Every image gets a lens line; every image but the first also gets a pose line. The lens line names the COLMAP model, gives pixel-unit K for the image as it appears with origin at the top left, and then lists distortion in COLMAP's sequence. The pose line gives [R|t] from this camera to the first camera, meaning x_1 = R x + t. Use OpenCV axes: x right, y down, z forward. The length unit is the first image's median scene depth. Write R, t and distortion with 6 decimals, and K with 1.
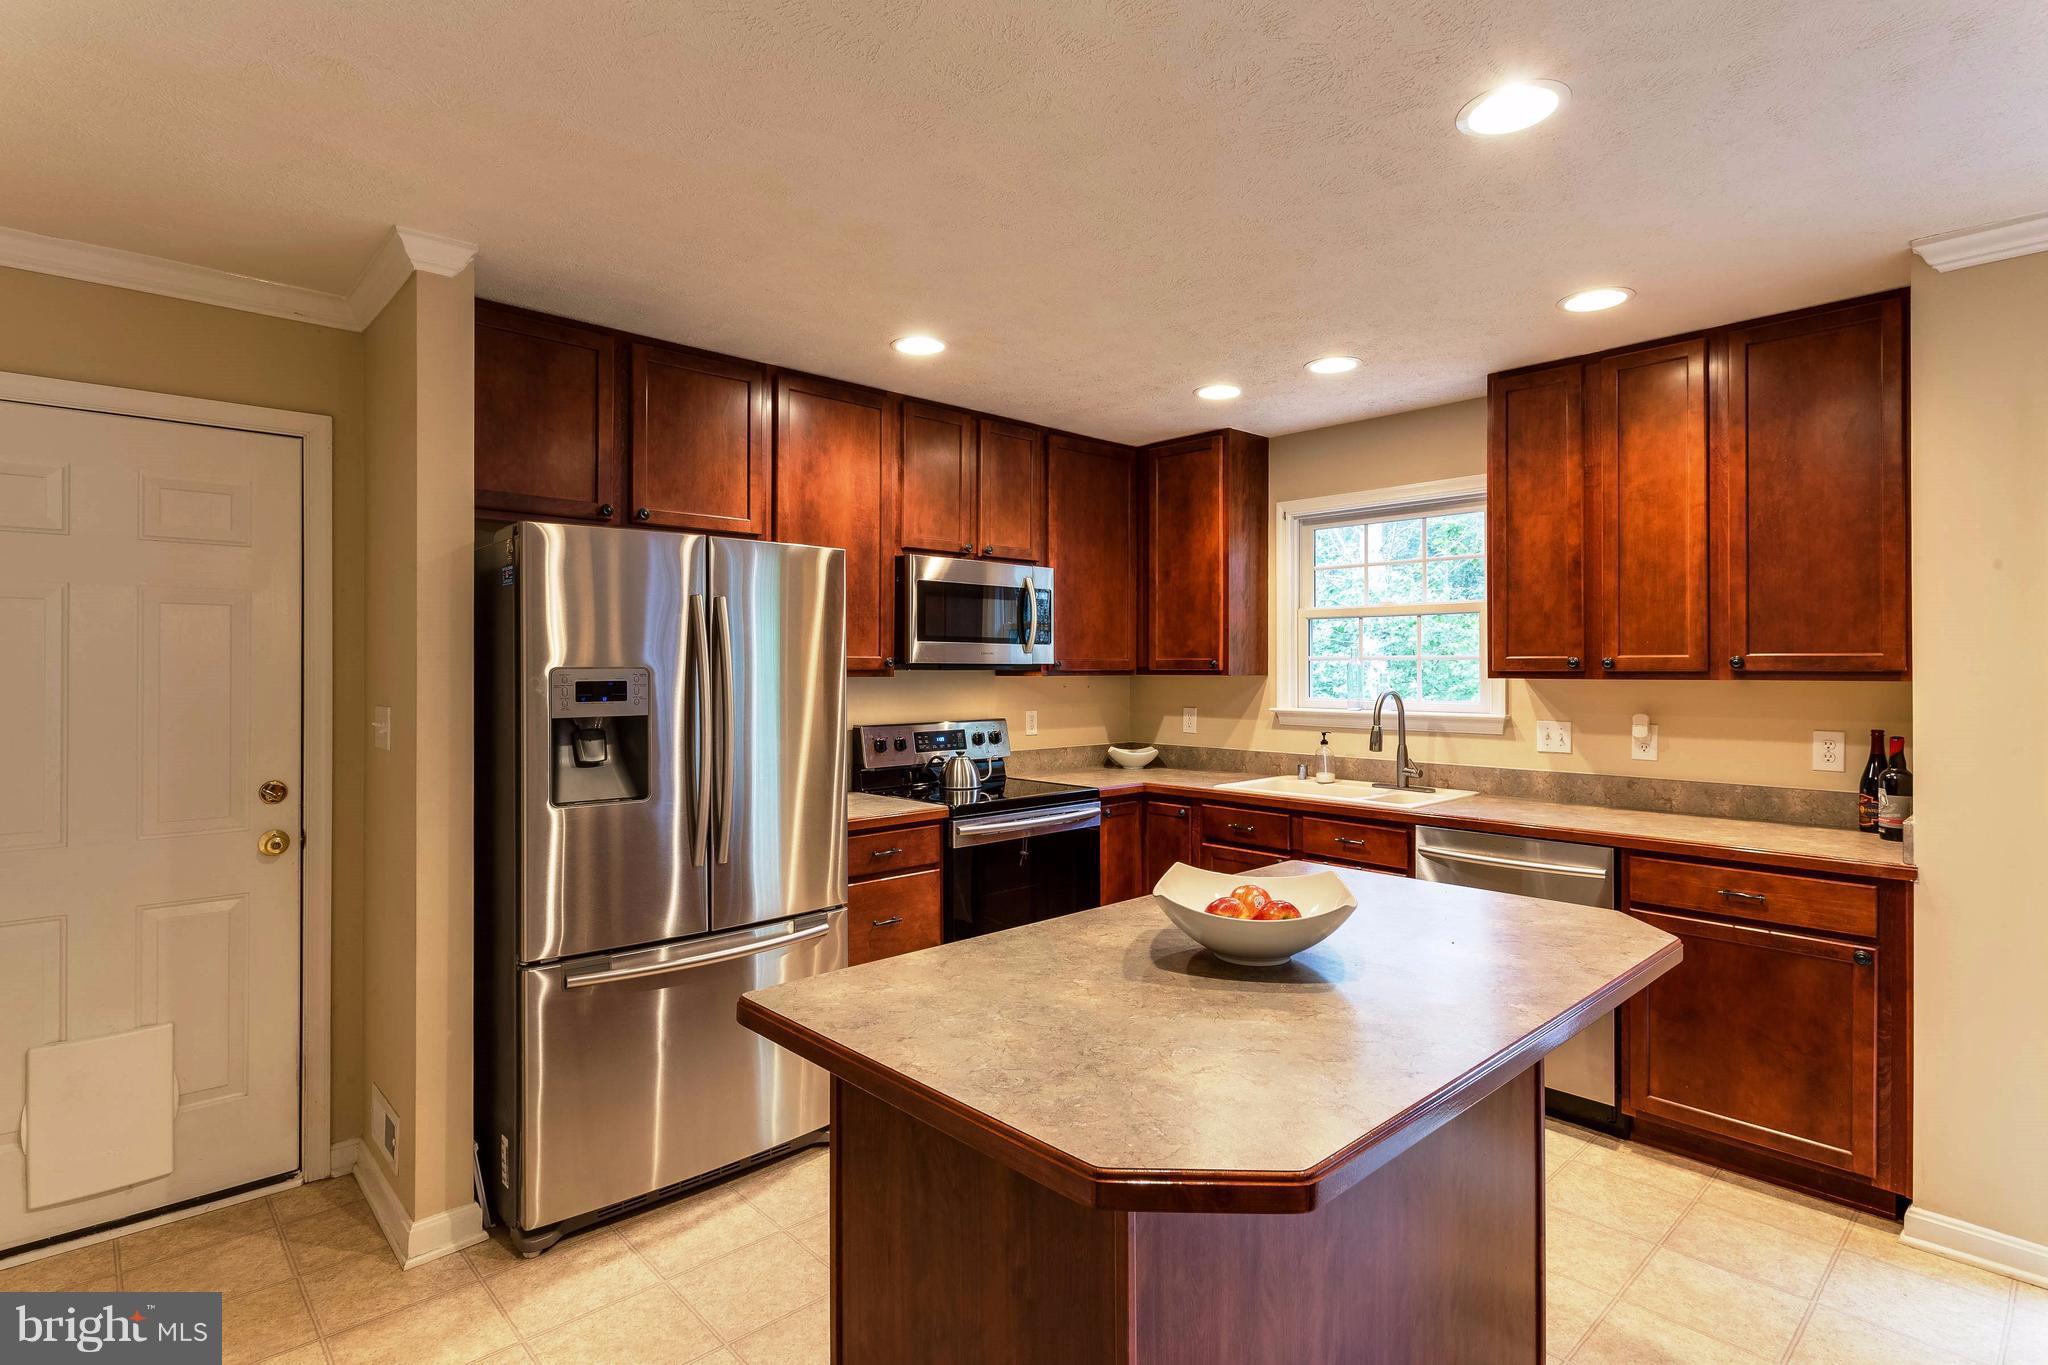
lens RADIAL K [[1008.3, 0, 1023.3], [0, 1008.3, 669.7], [0, 0, 1]] dist [0.012180, -0.007480]
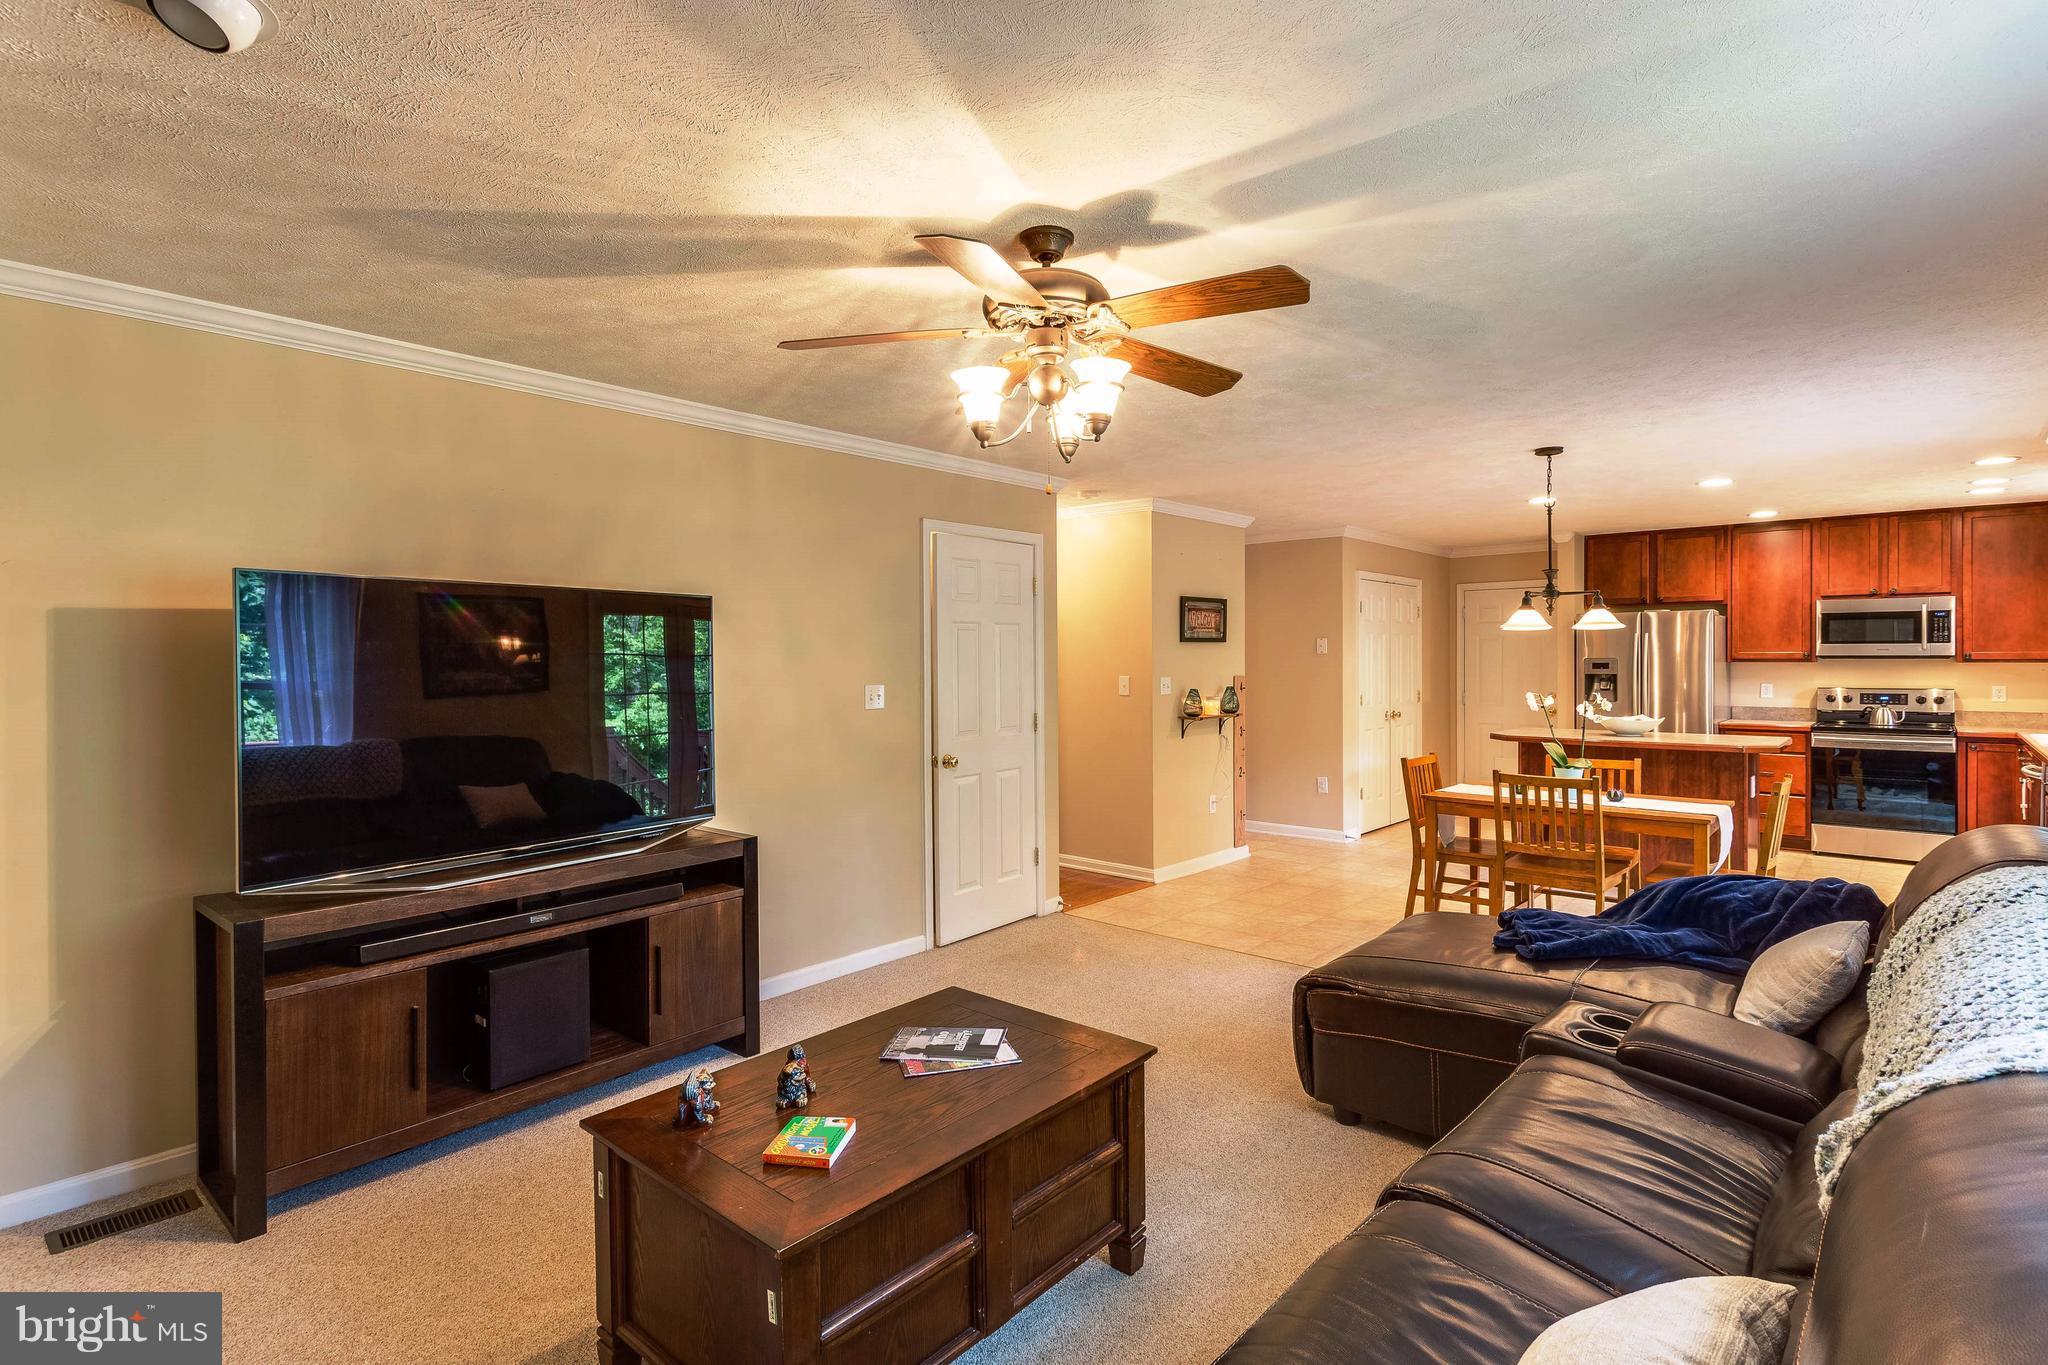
lens RADIAL K [[1008.3, 0, 1017.5], [0, 1008.3, 668.9], [0, 0, 1]] dist [0.012180, -0.007480]
pose [[0.099492, 0.012223, -0.994963, 1.693016], [0.001467, 0.999922, 0.012431, -0.006699], [0.995037, -0.002696, 0.099466, -0.747242]]
